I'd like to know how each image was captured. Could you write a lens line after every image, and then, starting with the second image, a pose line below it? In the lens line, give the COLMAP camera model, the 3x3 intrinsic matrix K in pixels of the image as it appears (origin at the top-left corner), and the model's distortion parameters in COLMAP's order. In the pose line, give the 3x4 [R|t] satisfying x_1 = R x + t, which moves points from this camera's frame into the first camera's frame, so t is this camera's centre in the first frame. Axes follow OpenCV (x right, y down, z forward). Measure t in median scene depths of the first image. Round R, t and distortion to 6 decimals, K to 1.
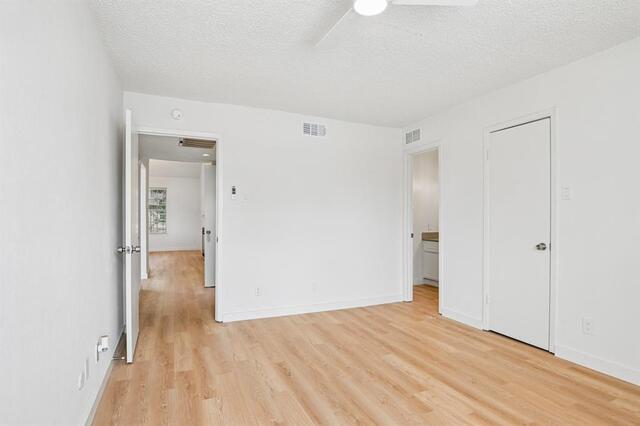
lens RADIAL K [[334.4, 0, 320.0], [0, 334.4, 213.0], [0, 0, 1]] dist [-0.016636, -0.000590]
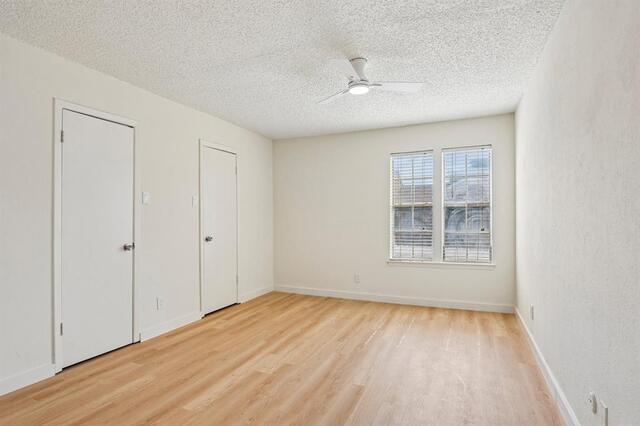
lens RADIAL K [[334.4, 0, 320.0], [0, 334.4, 213.0], [0, 0, 1]] dist [-0.016636, -0.000590]
pose [[-0.671417, 0.015279, 0.740922, -0.595713], [0.001224, 0.999809, -0.019509, 0.015512], [-0.741079, -0.012192, -0.671307, 1.432546]]
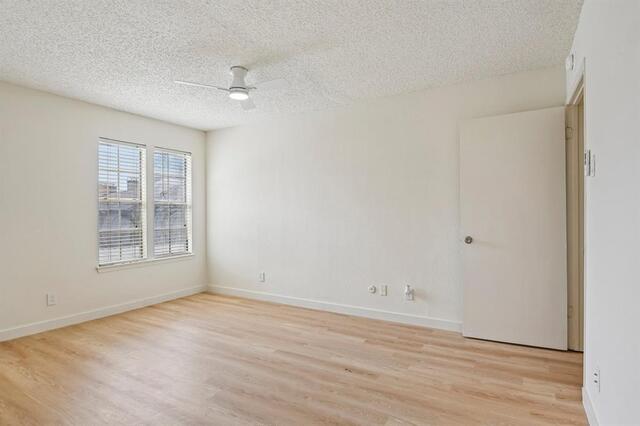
lens RADIAL K [[345.0, 0, 320.0], [0, 345.0, 213.0], [0, 0, 1]] dist [0.002007, -0.000024]
pose [[-0.813586, 0.004251, -0.581429, 0.557936], [0.012587, 0.999868, -0.010303, 0.026861], [0.581309, -0.015701, -0.813532, 1.756307]]
